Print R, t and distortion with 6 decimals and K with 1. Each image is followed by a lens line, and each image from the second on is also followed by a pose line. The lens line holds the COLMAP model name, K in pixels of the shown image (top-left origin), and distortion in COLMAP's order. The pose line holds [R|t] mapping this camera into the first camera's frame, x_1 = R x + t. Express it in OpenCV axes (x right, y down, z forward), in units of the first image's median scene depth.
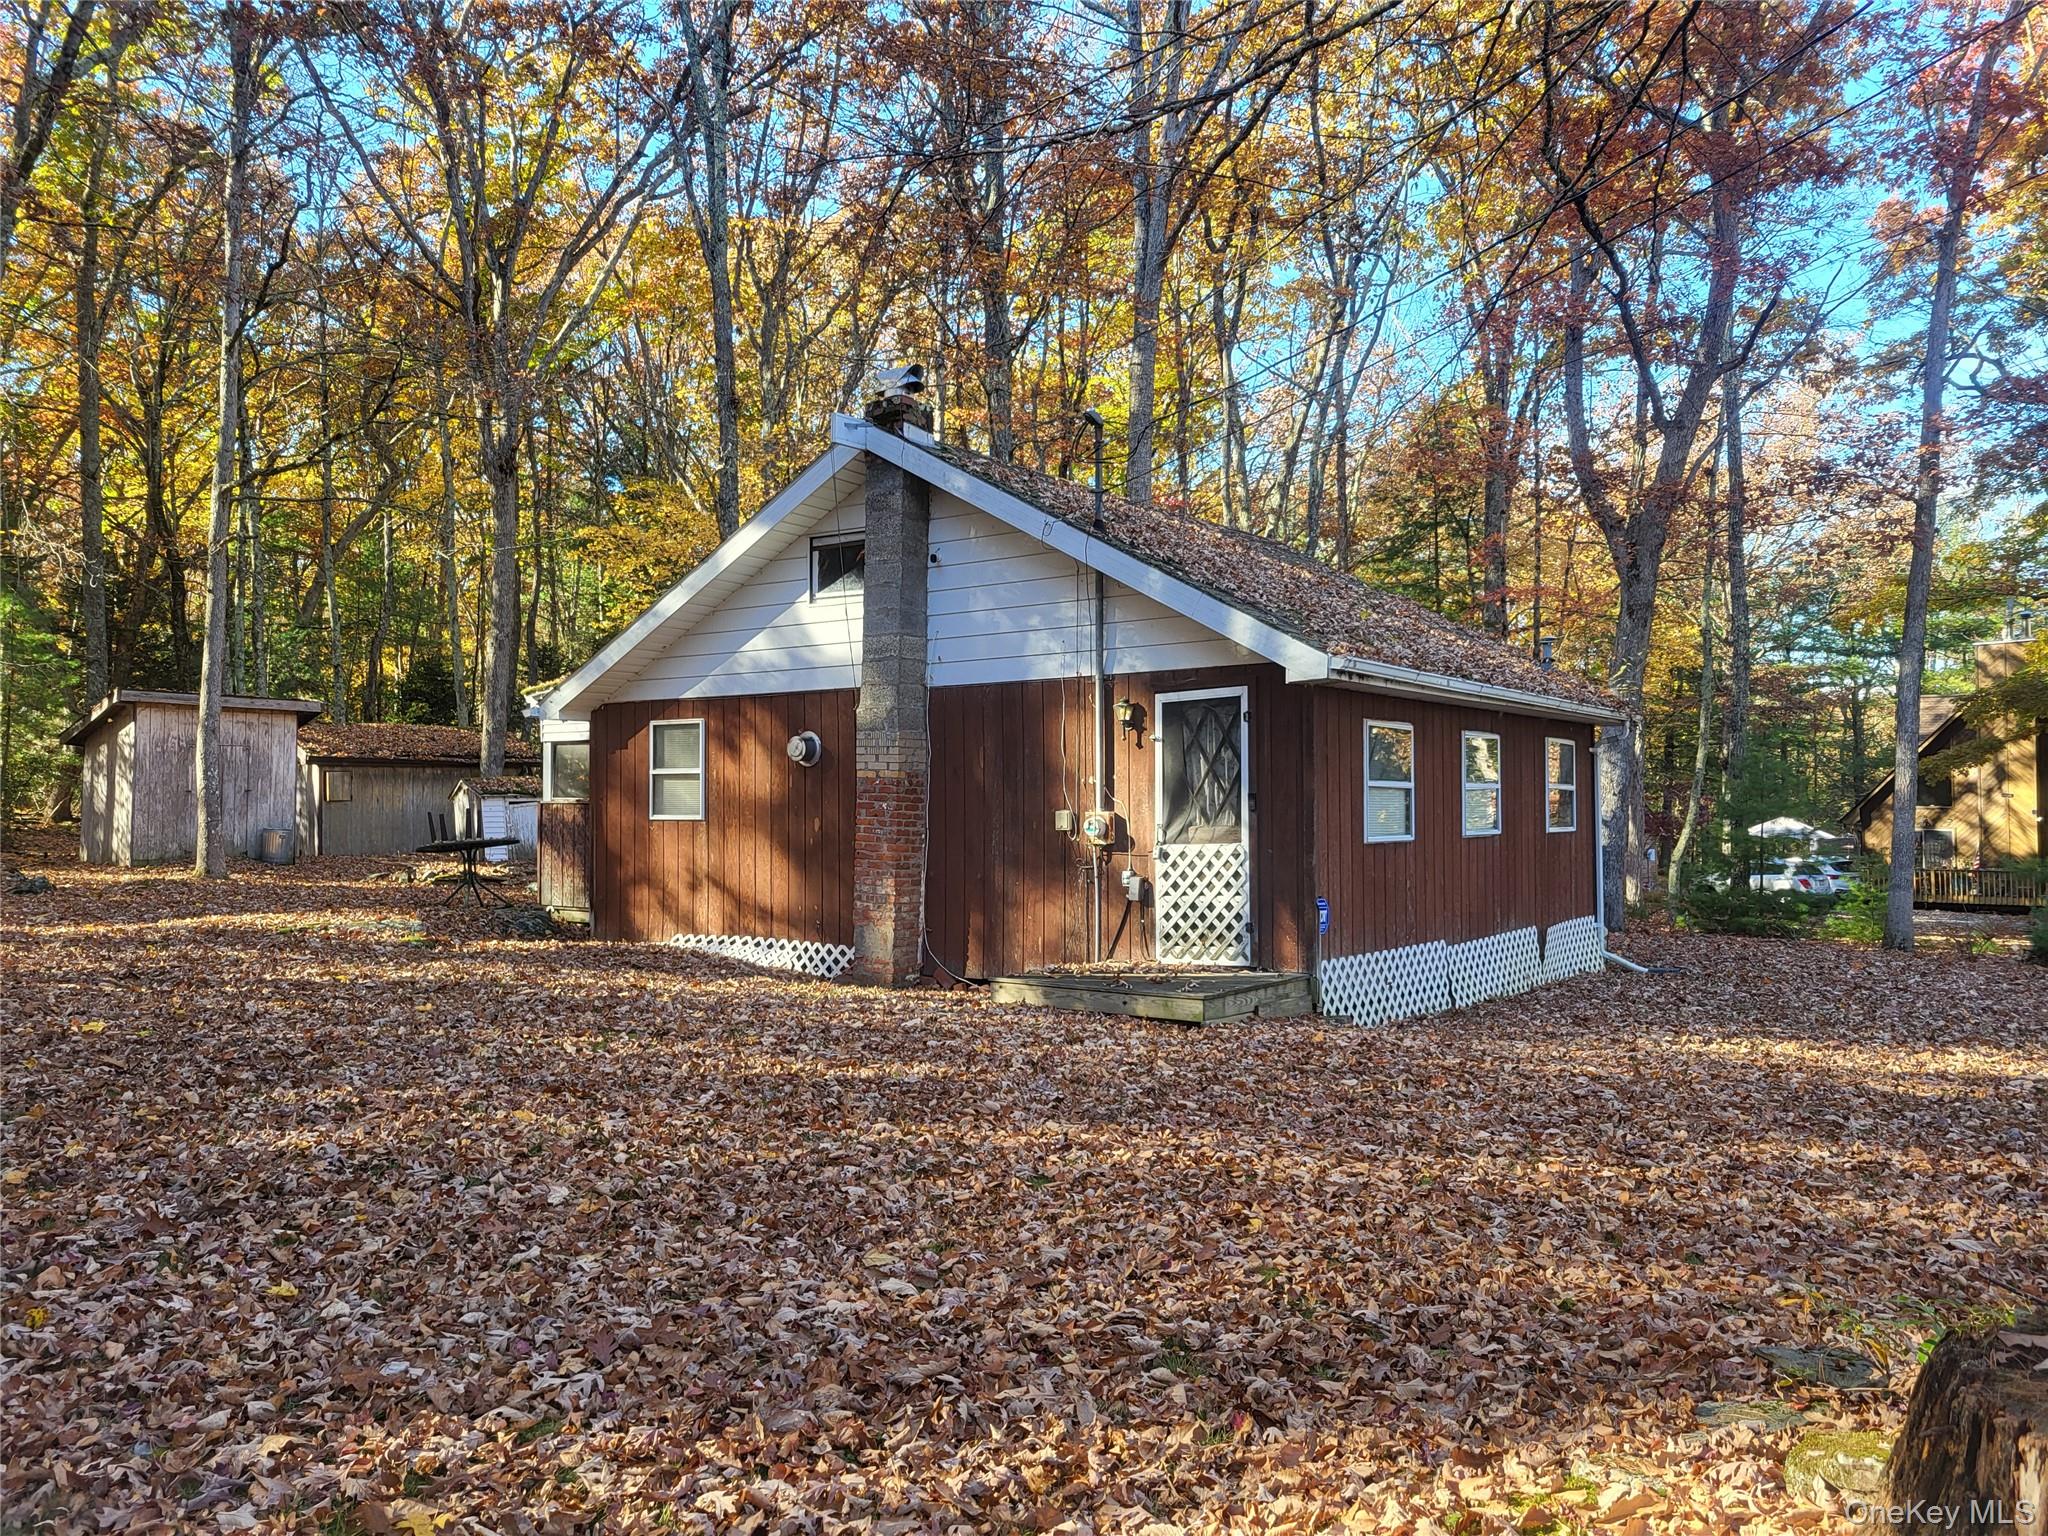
lens RADIAL K [[1550.6, 0, 1026.6], [0, 1550.6, 767.2], [0, 0, 1]] dist [0.053540, -0.032699]
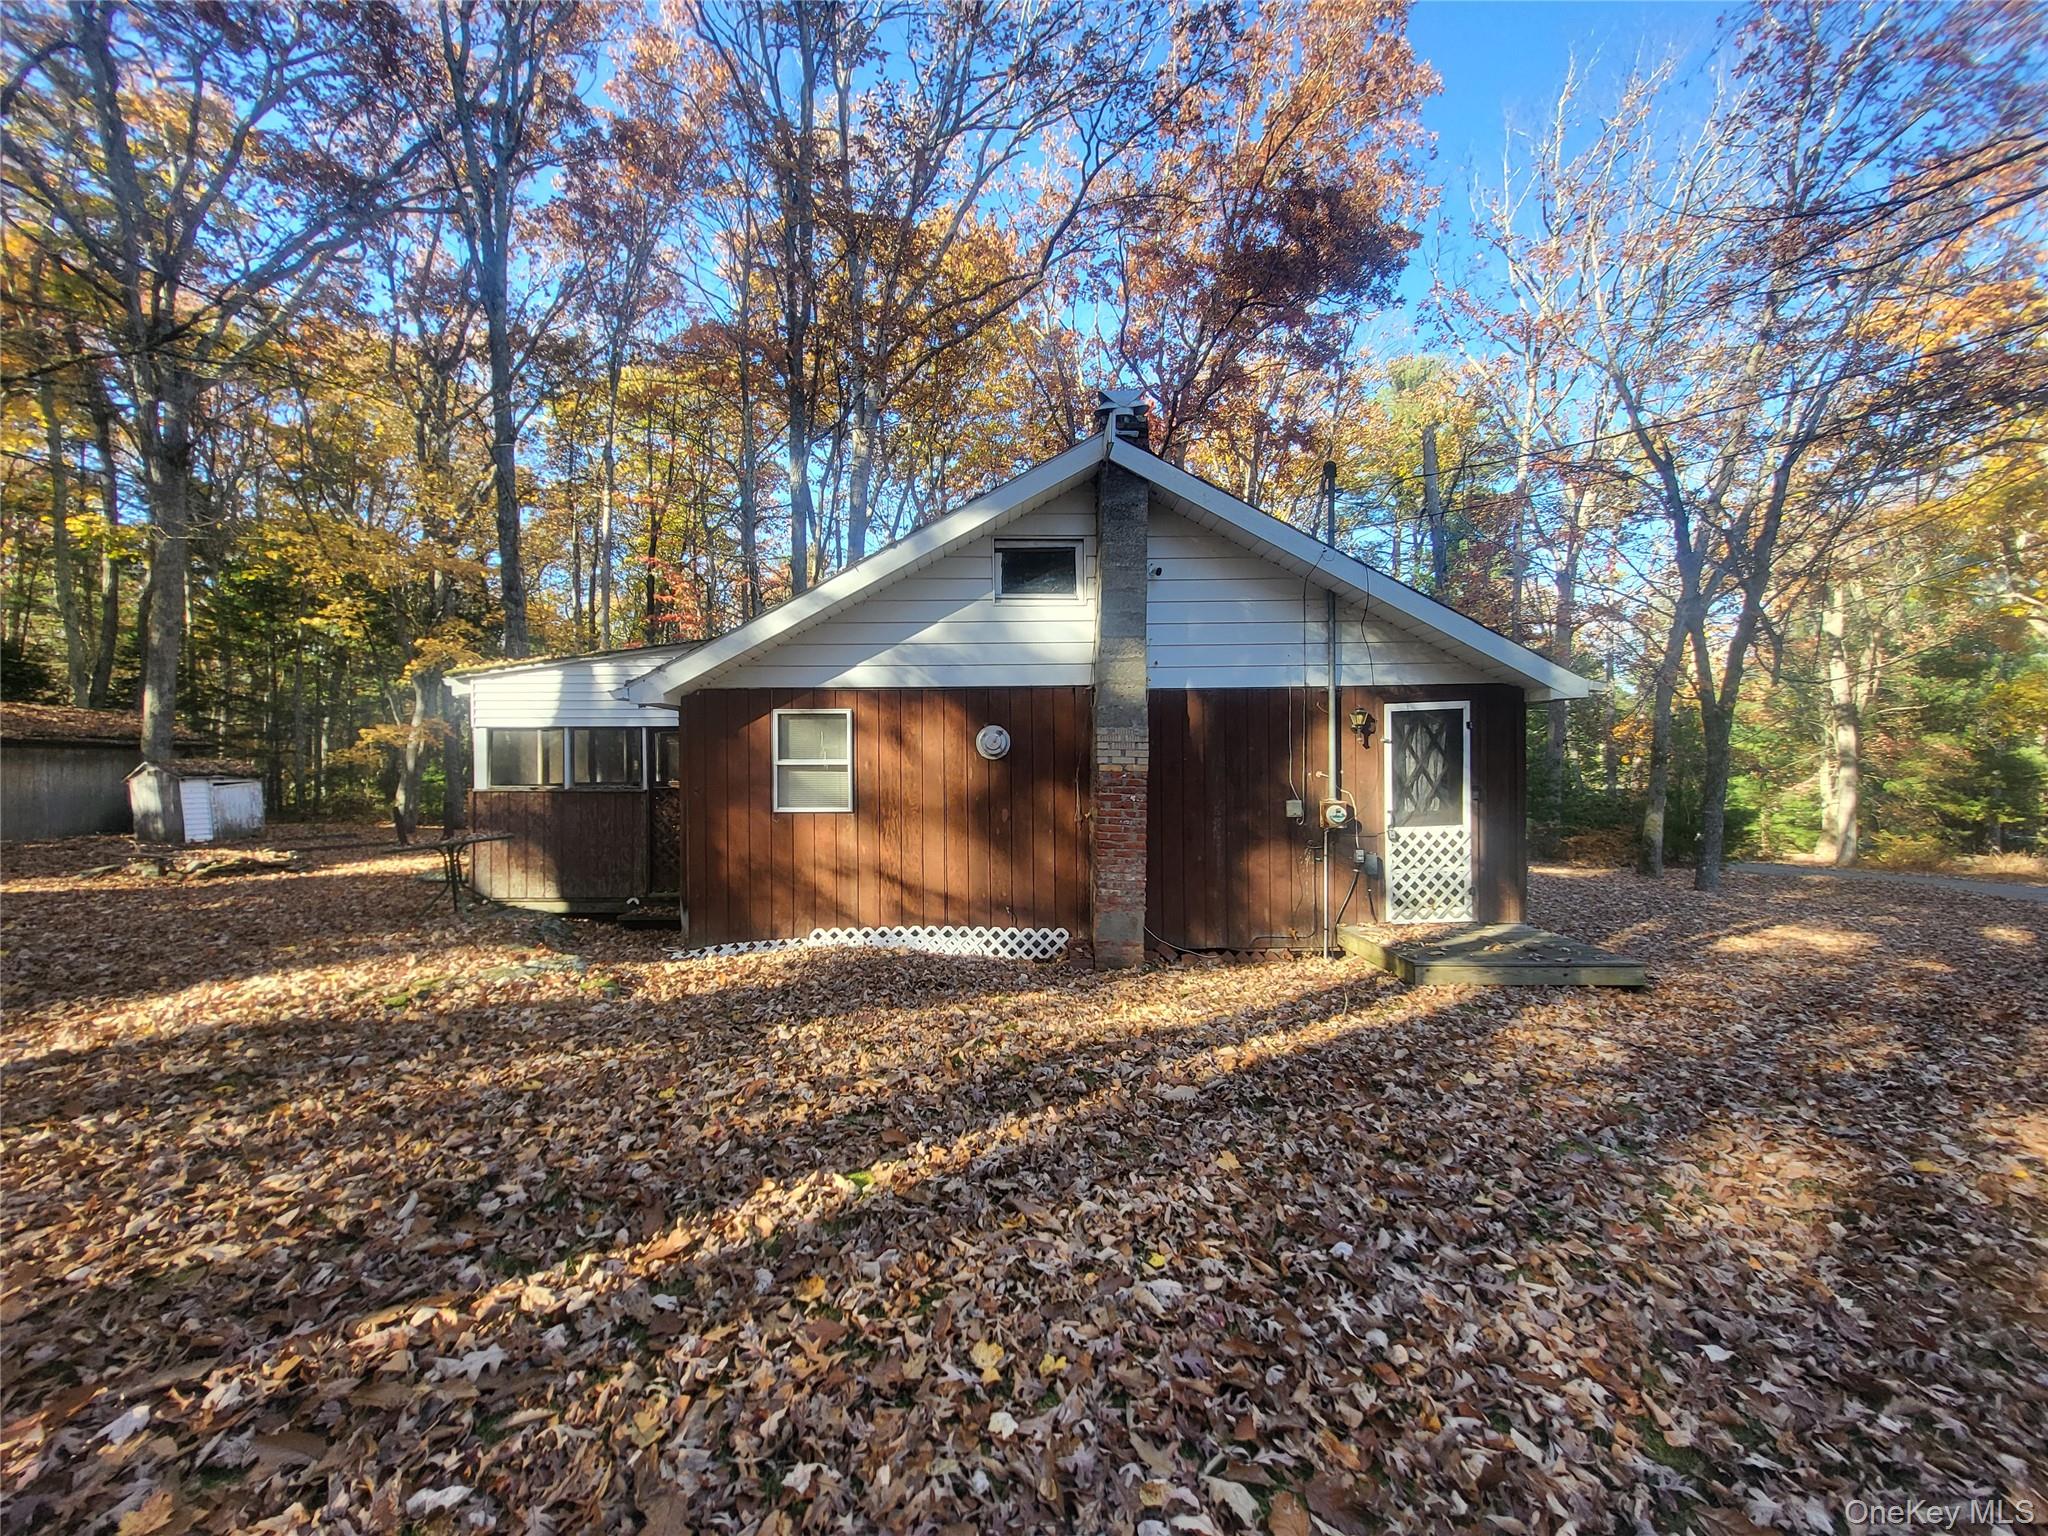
lens RADIAL K [[800.9, 0, 1023.2], [0, 800.9, 772.1], [0, 0, 1]] dist [-0.000142, 0.000381]
pose [[0.815992, 0.000618, 0.578062, -0.508055], [-0.011953, 0.999804, 0.015805, -0.000572], [-0.577939, -0.019806, 0.815840, 0.642275]]
